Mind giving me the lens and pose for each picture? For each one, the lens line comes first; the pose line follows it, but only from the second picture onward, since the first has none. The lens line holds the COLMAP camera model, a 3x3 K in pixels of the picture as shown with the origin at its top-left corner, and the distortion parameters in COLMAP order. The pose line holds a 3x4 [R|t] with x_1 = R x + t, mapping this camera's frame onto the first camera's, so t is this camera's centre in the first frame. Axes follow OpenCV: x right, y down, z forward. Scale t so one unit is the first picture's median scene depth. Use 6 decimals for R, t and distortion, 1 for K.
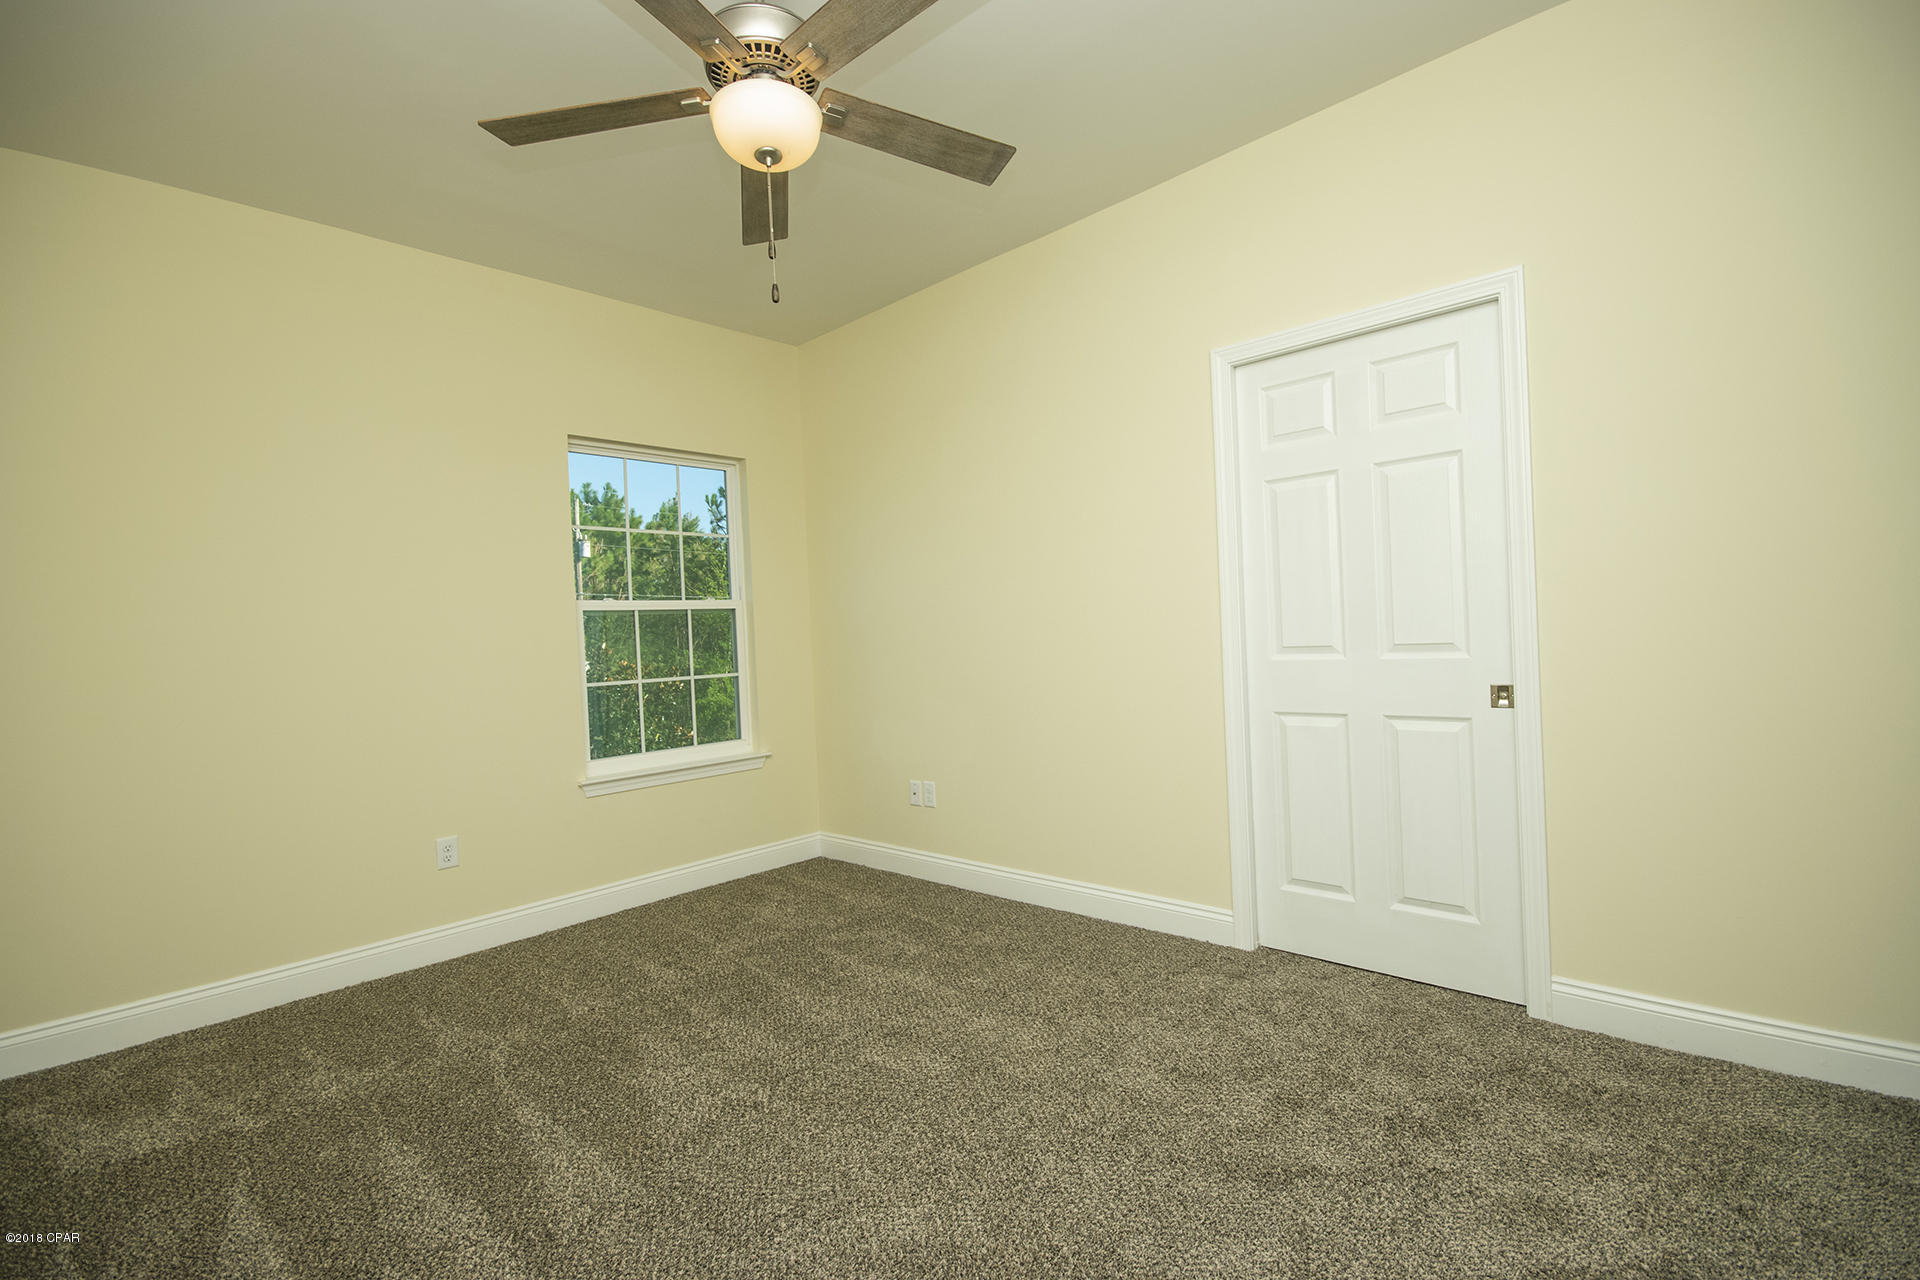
lens RADIAL K [[851.4, 0, 957.2], [0, 851.4, 643.2], [0, 0, 1]] dist [0.017278, -0.018079]
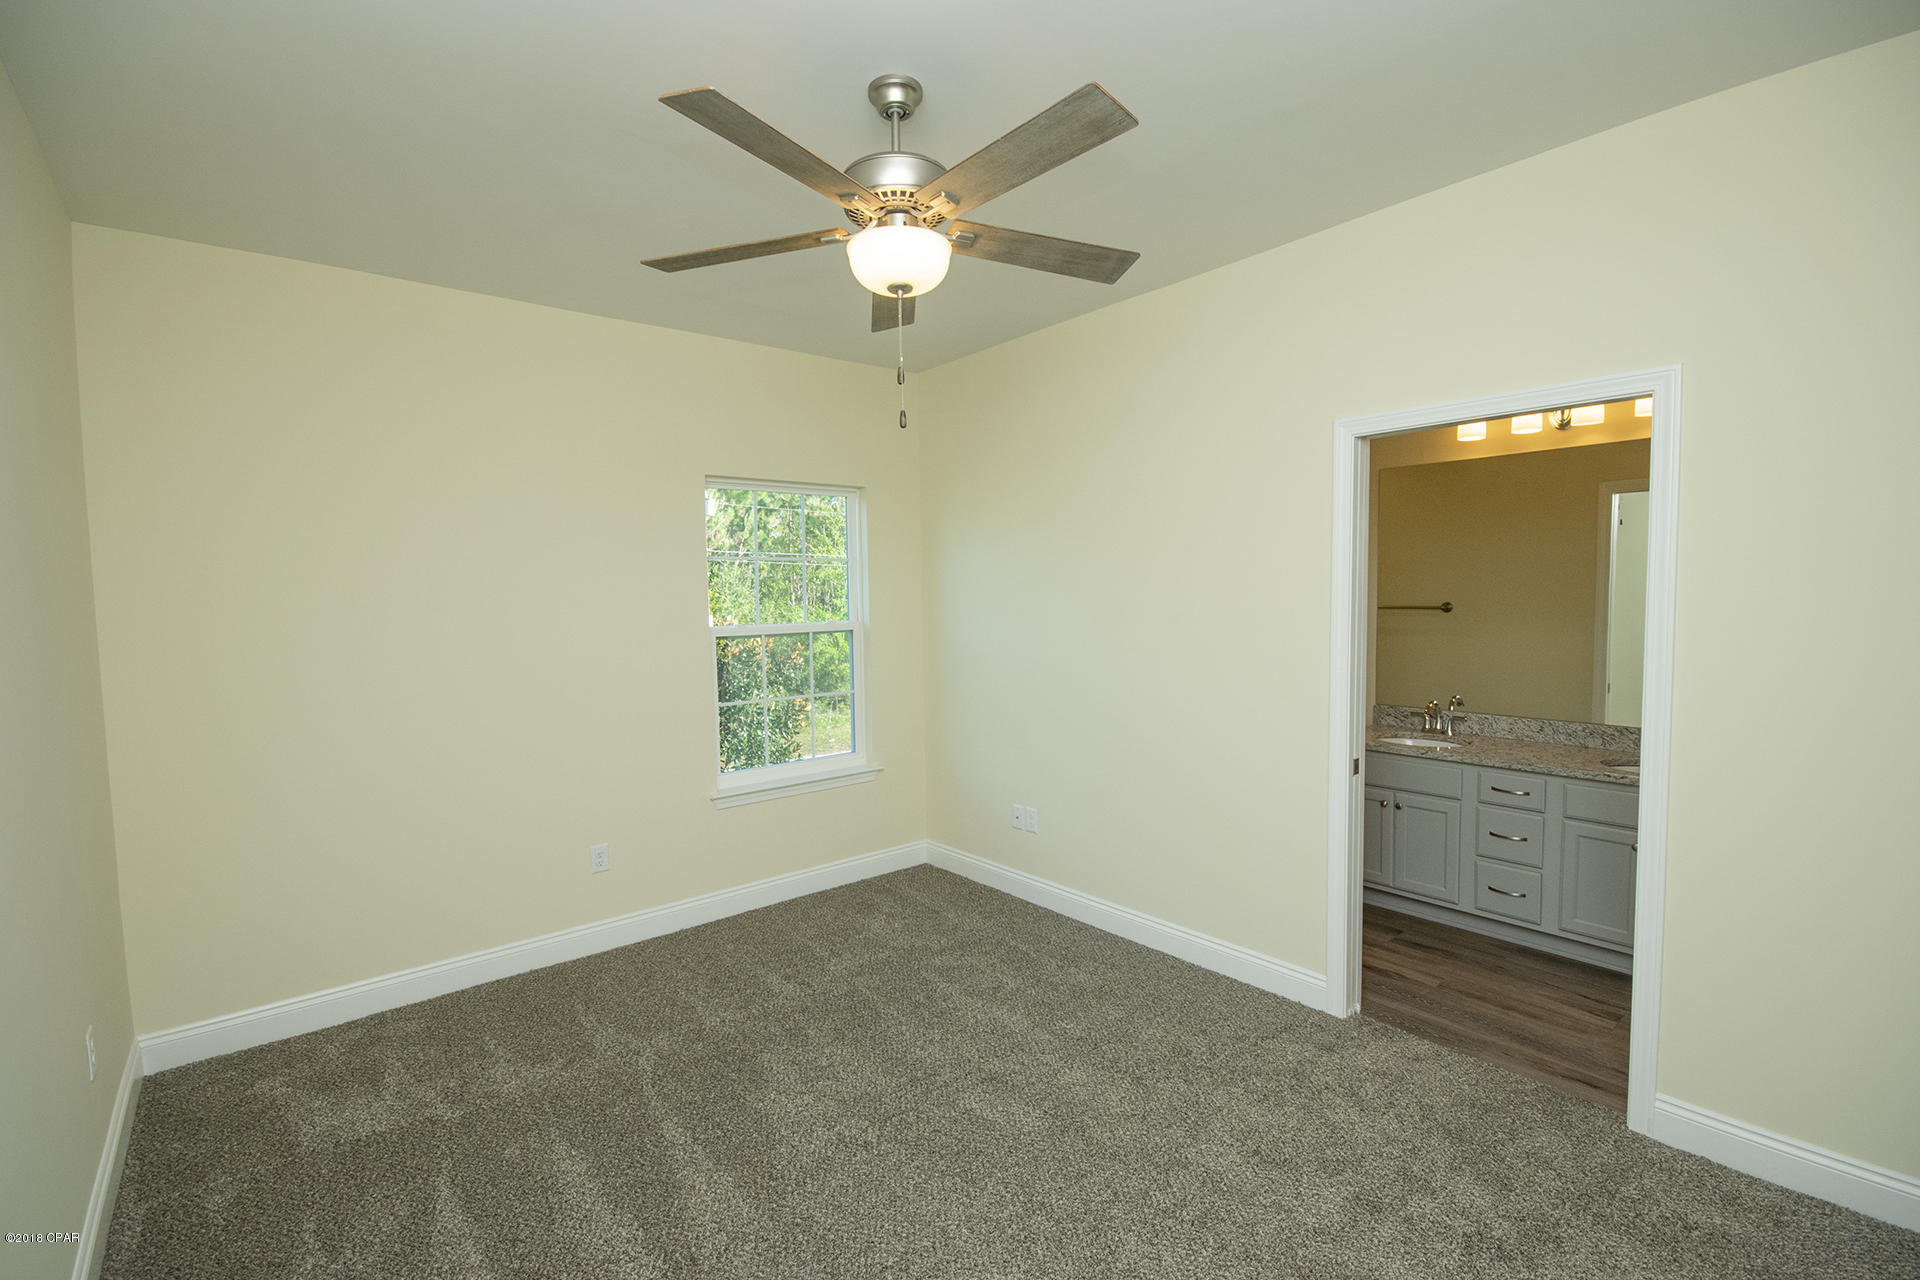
lens RADIAL K [[844.5, 0, 954.4], [0, 844.5, 641.6], [0, 0, 1]] dist [0.017797, -0.018891]
pose [[0.991375, 0.037046, -0.125709, -0.006208], [-0.029893, 0.997850, 0.058322, -0.180237], [0.127599, -0.054062, 0.990351, -0.046110]]
